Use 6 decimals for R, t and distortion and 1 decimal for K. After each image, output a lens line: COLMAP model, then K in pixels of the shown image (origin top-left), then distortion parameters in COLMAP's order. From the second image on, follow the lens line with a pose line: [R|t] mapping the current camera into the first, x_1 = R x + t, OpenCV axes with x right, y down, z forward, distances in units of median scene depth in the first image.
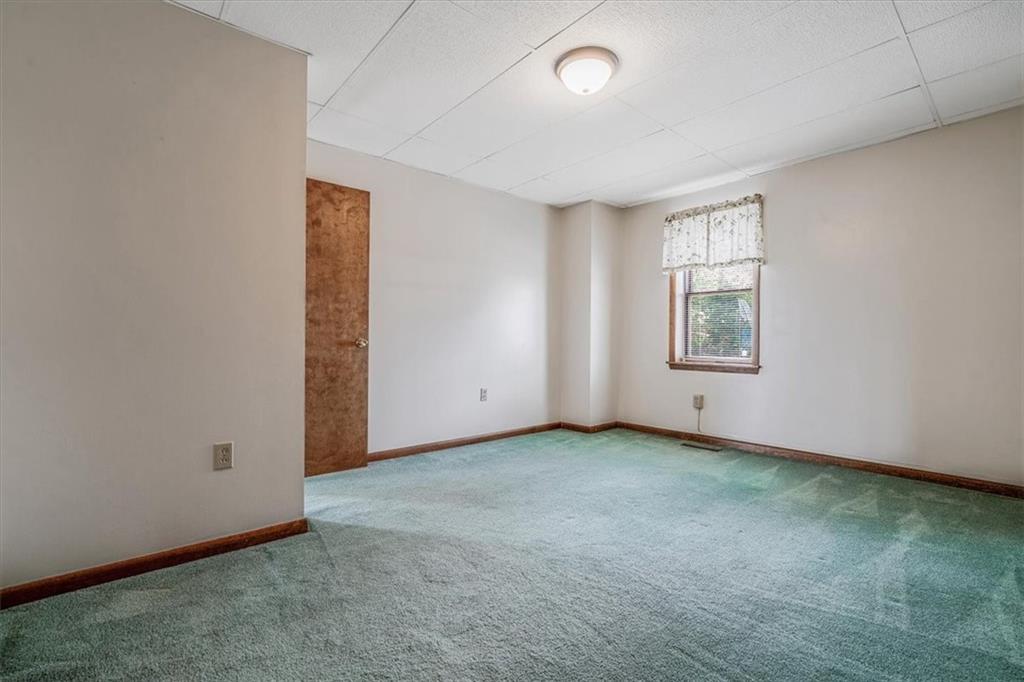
lens RADIAL K [[459.3, 0, 512.5], [0, 459.3, 343.7], [0, 0, 1]] dist [-0.010856, 0.000235]
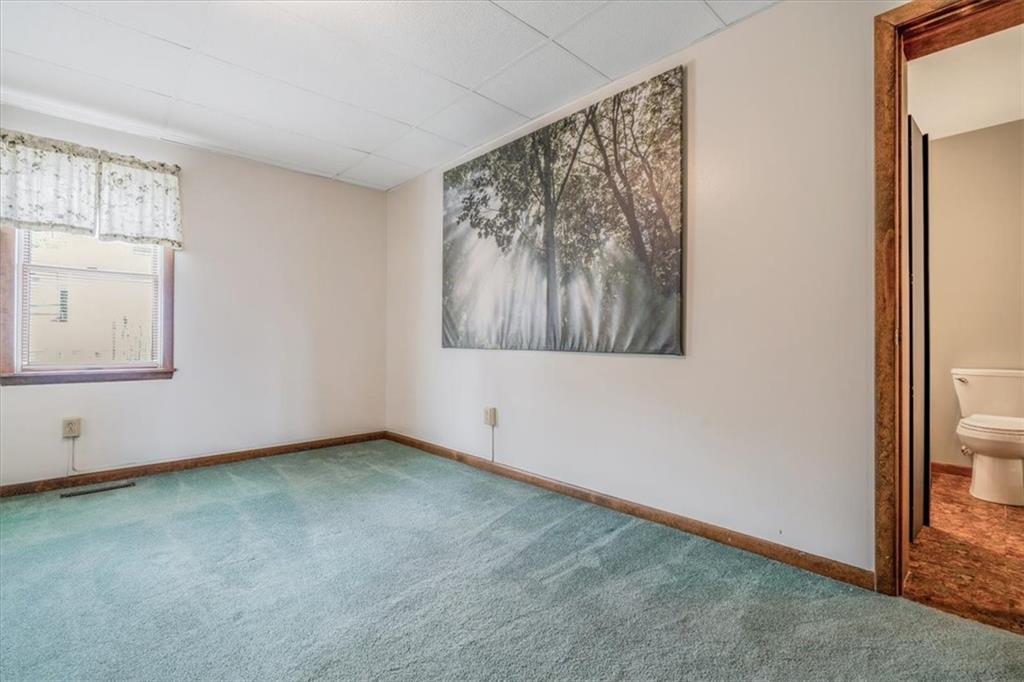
lens RADIAL K [[459.3, 0, 514.0], [0, 459.3, 342.7], [0, 0, 1]] dist [-0.010856, 0.000235]
pose [[-0.049067, -0.010642, 0.998739, -0.334941], [0.002769, 0.999938, 0.010791, -0.006896], [-0.998792, 0.003295, -0.049035, 0.411759]]
